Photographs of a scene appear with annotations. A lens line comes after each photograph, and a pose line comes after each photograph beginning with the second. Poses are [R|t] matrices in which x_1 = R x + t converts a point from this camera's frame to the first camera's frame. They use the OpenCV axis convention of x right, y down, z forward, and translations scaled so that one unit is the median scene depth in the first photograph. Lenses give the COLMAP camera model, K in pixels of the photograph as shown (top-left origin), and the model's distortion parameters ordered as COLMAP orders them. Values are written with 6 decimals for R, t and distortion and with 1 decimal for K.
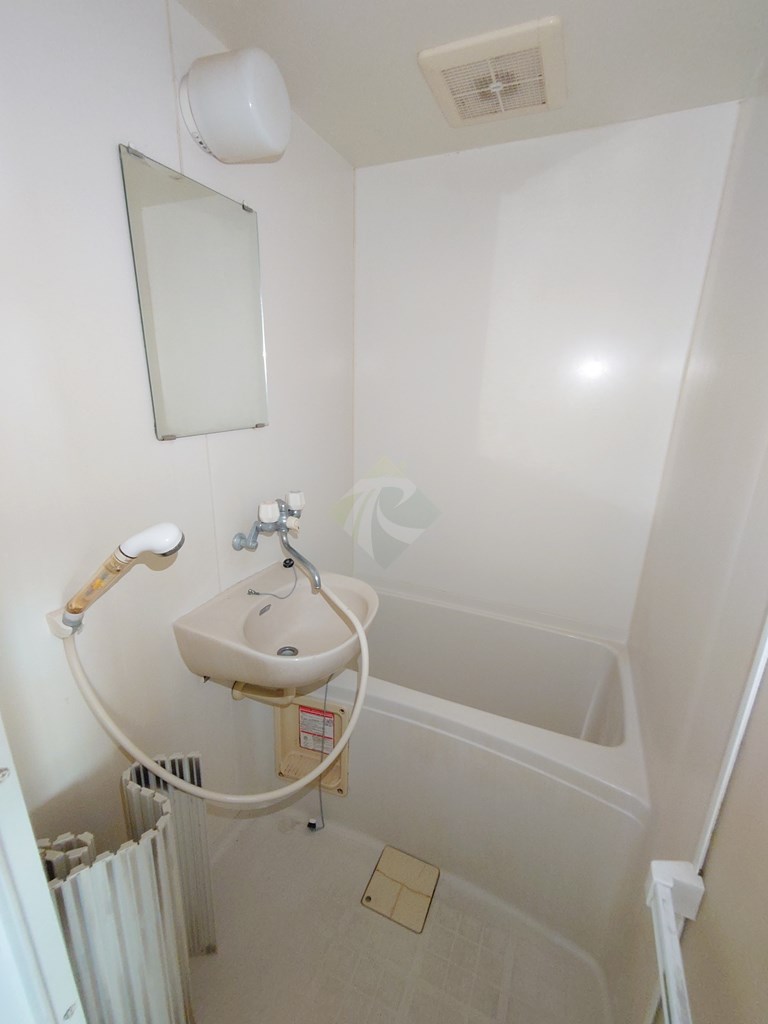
lens RADIAL K [[450.8, 0, 383.0], [0, 450.8, 515.9], [0, 0, 1]] dist [0.000929, -0.000945]
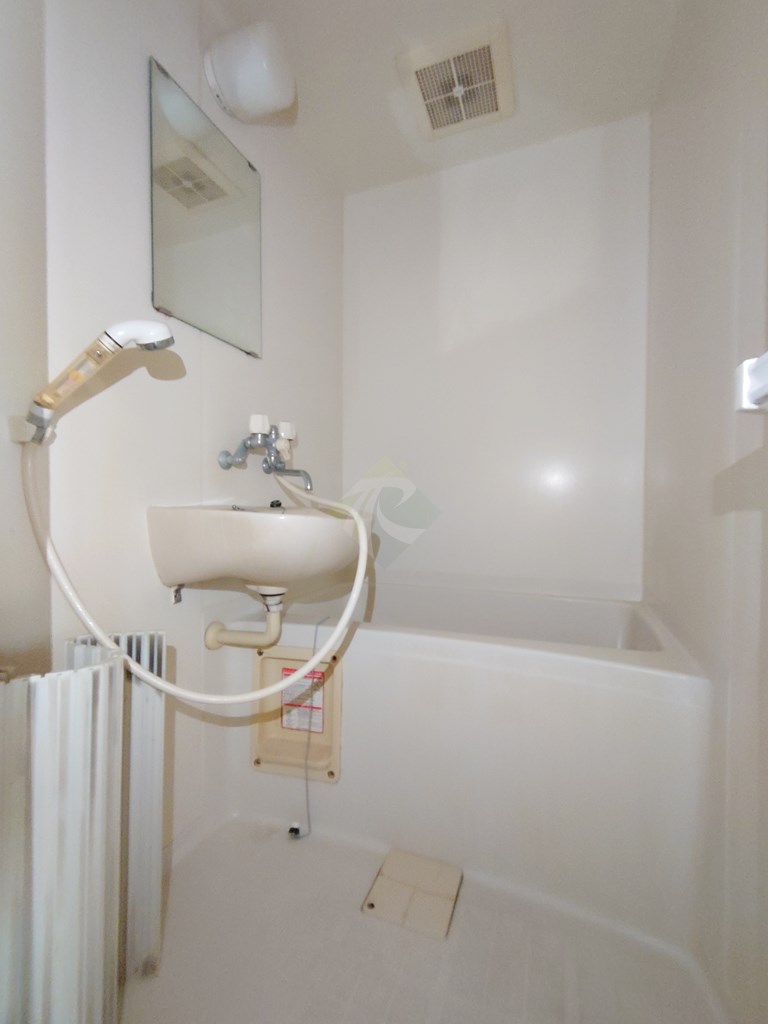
lens RADIAL K [[450.8, 0, 383.4], [0, 450.8, 512.2], [0, 0, 1]] dist [0.000929, -0.000945]
pose [[0.998789, -0.020905, 0.044527, -0.035971], [0.032394, 0.960734, -0.275572, 0.490892], [-0.037018, 0.276681, 0.960249, 0.122515]]
